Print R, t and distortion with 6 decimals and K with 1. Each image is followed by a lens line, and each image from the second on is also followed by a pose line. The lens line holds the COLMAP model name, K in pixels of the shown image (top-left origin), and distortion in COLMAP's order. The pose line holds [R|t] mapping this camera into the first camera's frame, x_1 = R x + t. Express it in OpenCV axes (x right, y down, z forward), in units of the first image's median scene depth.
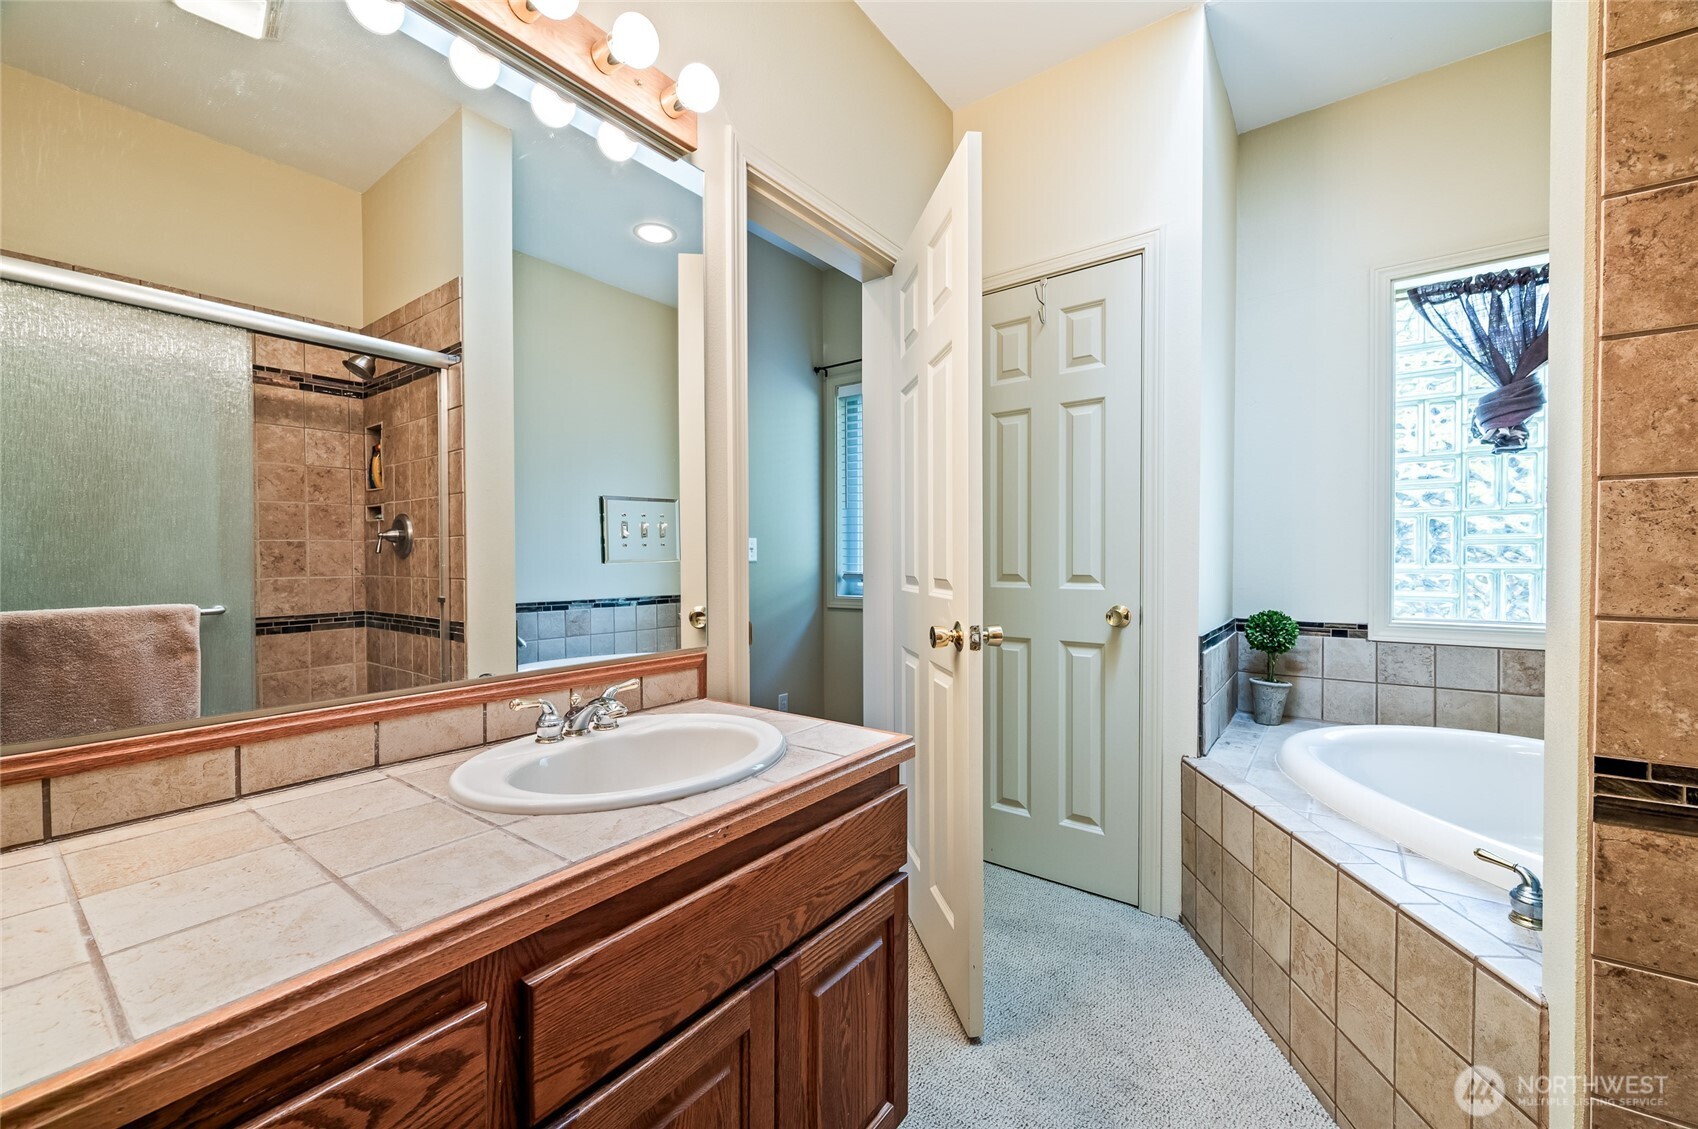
lens RADIAL K [[669.7, 0, 847.6], [0, 669.7, 567.3], [0, 0, 1]] dist [-0.002862, 0.000595]
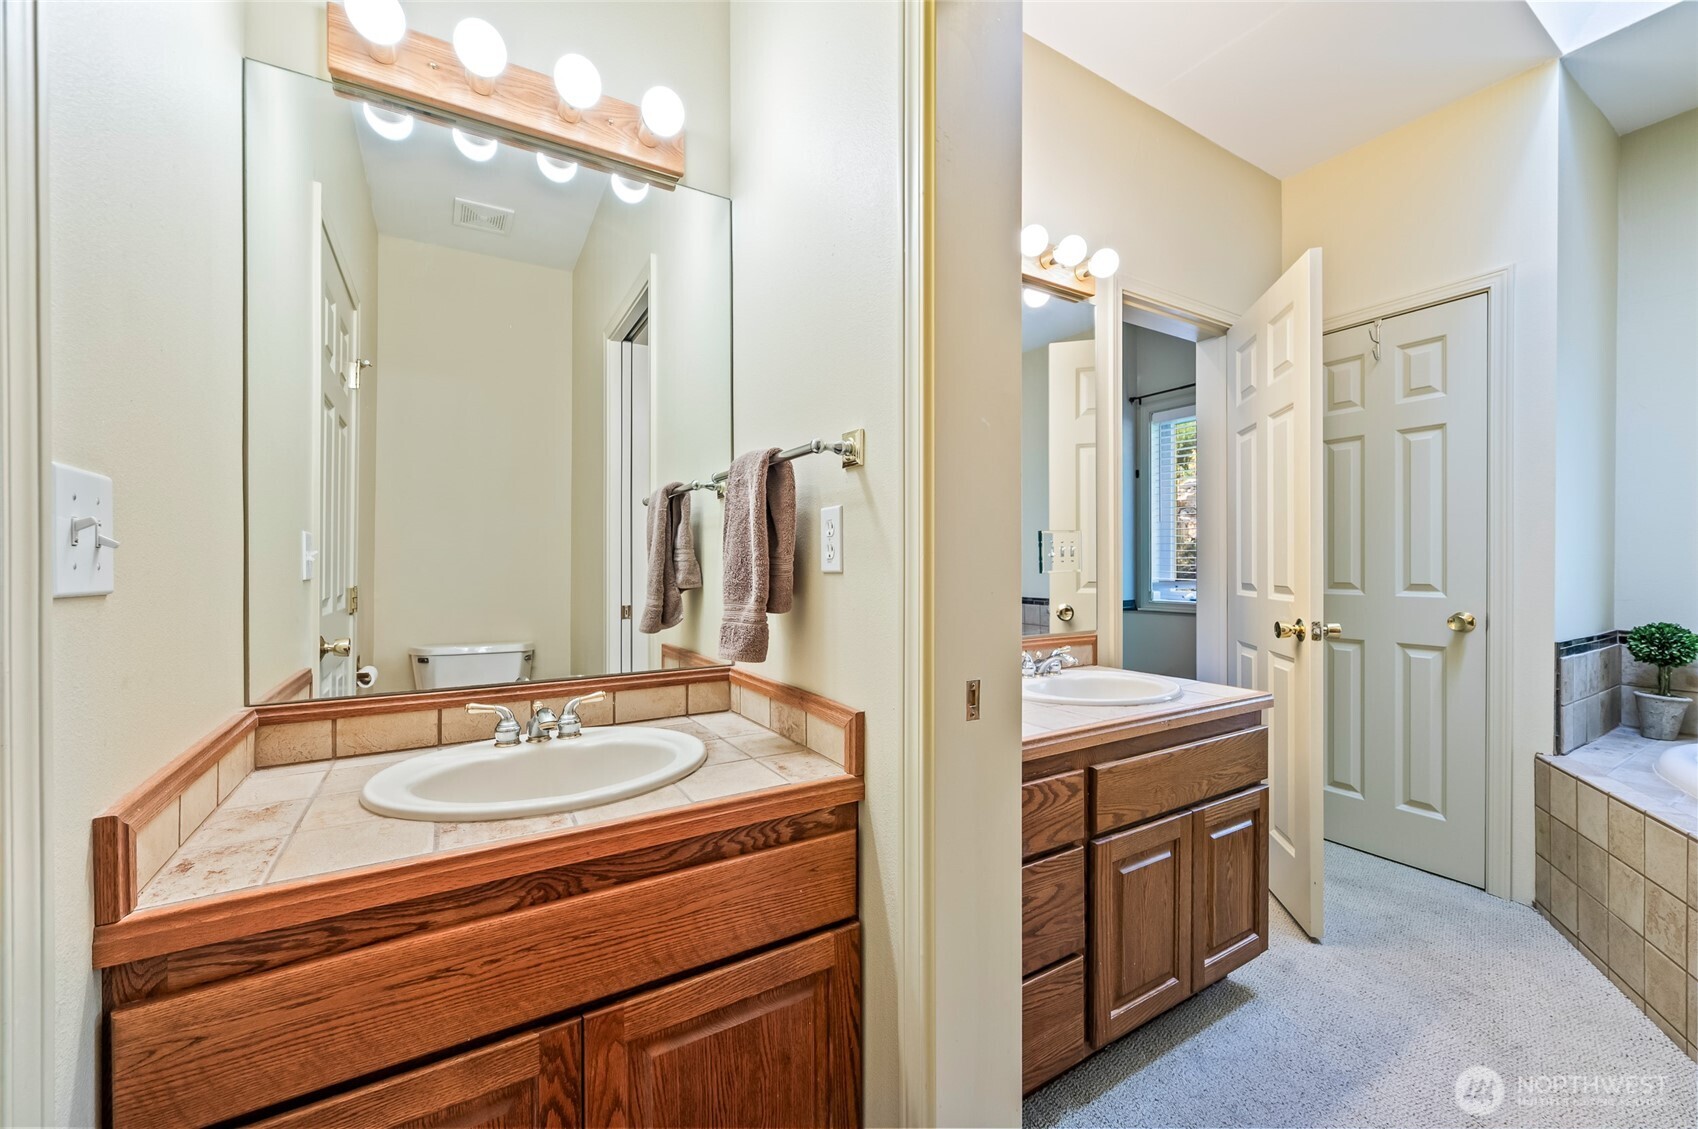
lens RADIAL K [[669.7, 0, 847.6], [0, 669.7, 567.3], [0, 0, 1]] dist [-0.002862, 0.000595]
pose [[0.928031, 0.001832, -0.372498, -0.136652], [-0.004909, 0.999961, -0.007313, -0.004226], [0.372470, 0.008615, 0.928004, -0.440082]]
